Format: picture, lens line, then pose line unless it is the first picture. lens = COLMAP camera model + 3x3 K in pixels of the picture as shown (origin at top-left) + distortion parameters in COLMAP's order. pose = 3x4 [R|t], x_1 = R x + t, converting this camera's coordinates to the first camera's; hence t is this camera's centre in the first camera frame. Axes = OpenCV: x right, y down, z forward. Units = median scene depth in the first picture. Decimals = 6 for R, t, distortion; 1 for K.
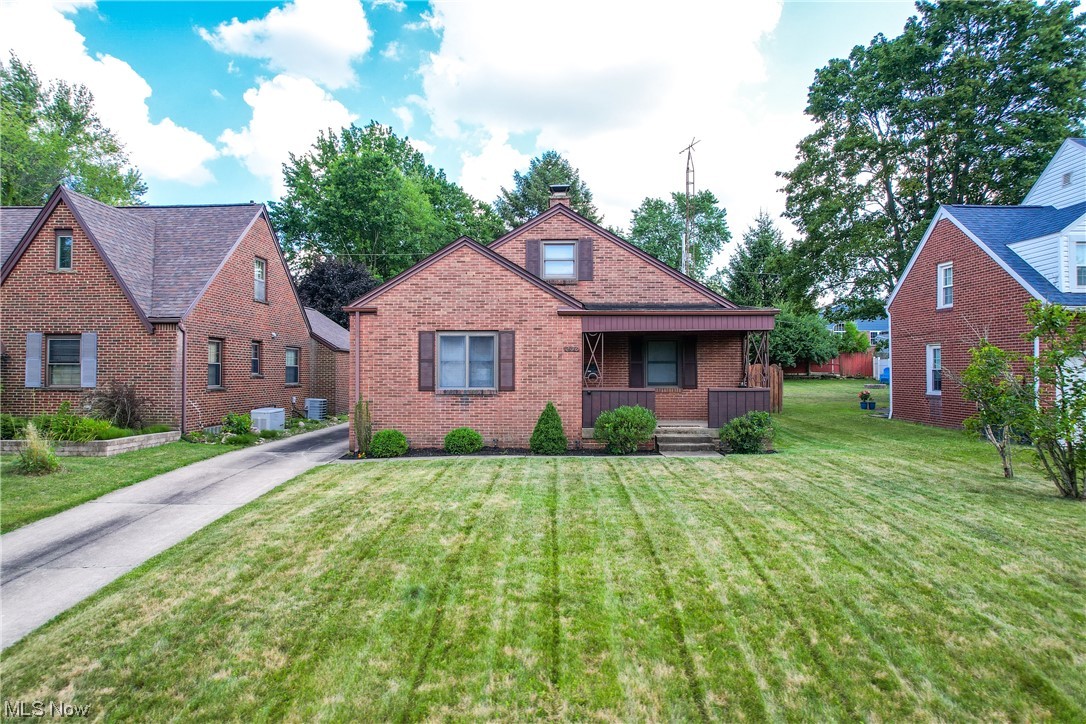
lens RADIAL K [[693.8, 0, 541.0], [0, 693.8, 354.2], [0, 0, 1]] dist [-0.071102, 0.067236]
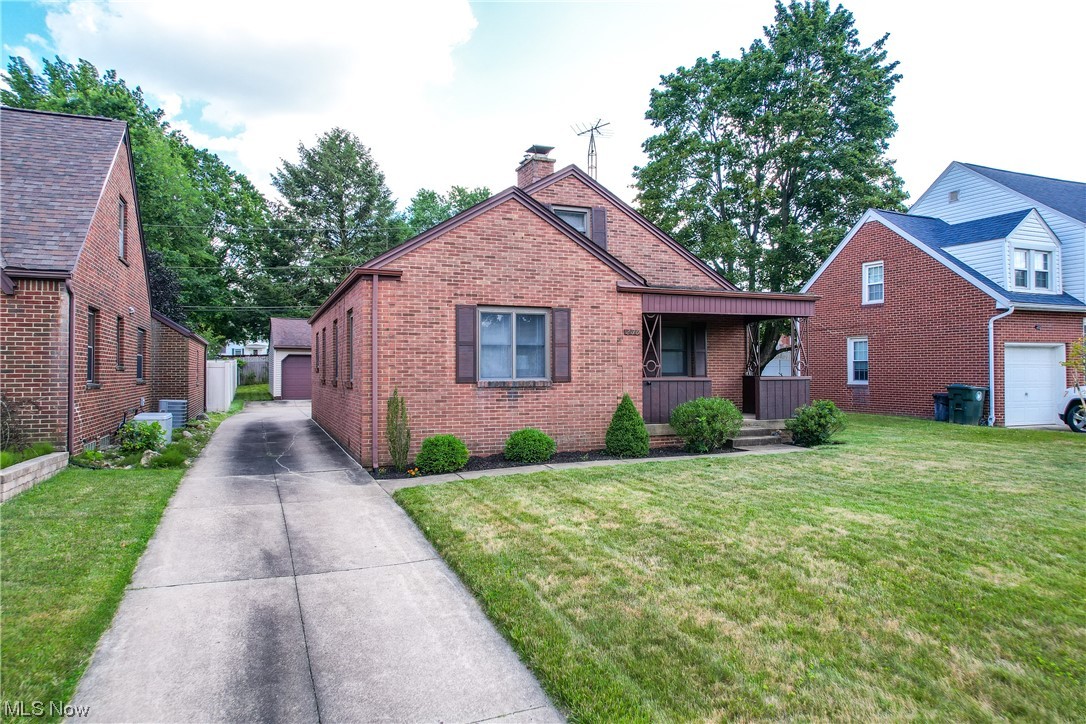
lens RADIAL K [[693.8, 0, 541.0], [0, 693.8, 354.2], [0, 0, 1]] dist [-0.071102, 0.067236]
pose [[0.916048, 0.006900, 0.401010, -0.396010], [-0.007225, 0.999974, -0.000702, 0.020914], [-0.401004, -0.002254, 0.916074, 0.262032]]
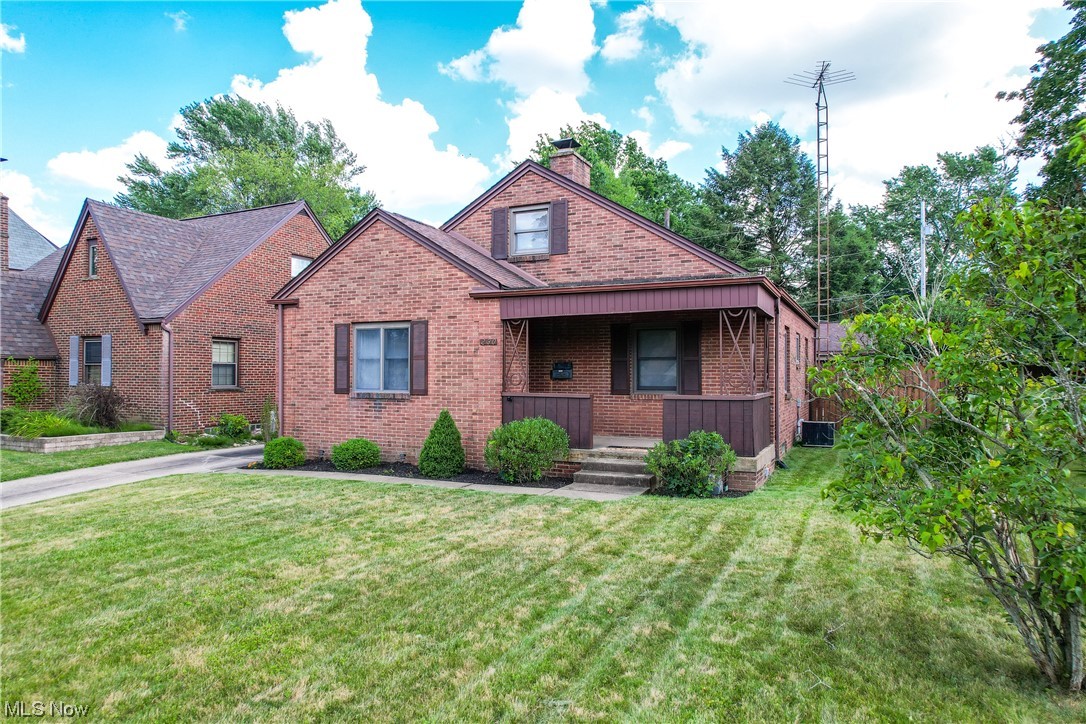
lens RADIAL K [[693.8, 0, 541.0], [0, 693.8, 354.2], [0, 0, 1]] dist [-0.071102, 0.067236]
pose [[0.914023, -0.010107, -0.405537, 0.406127], [0.009386, 0.999949, -0.003767, 0.009747], [0.405554, -0.000363, 0.914071, 0.317409]]
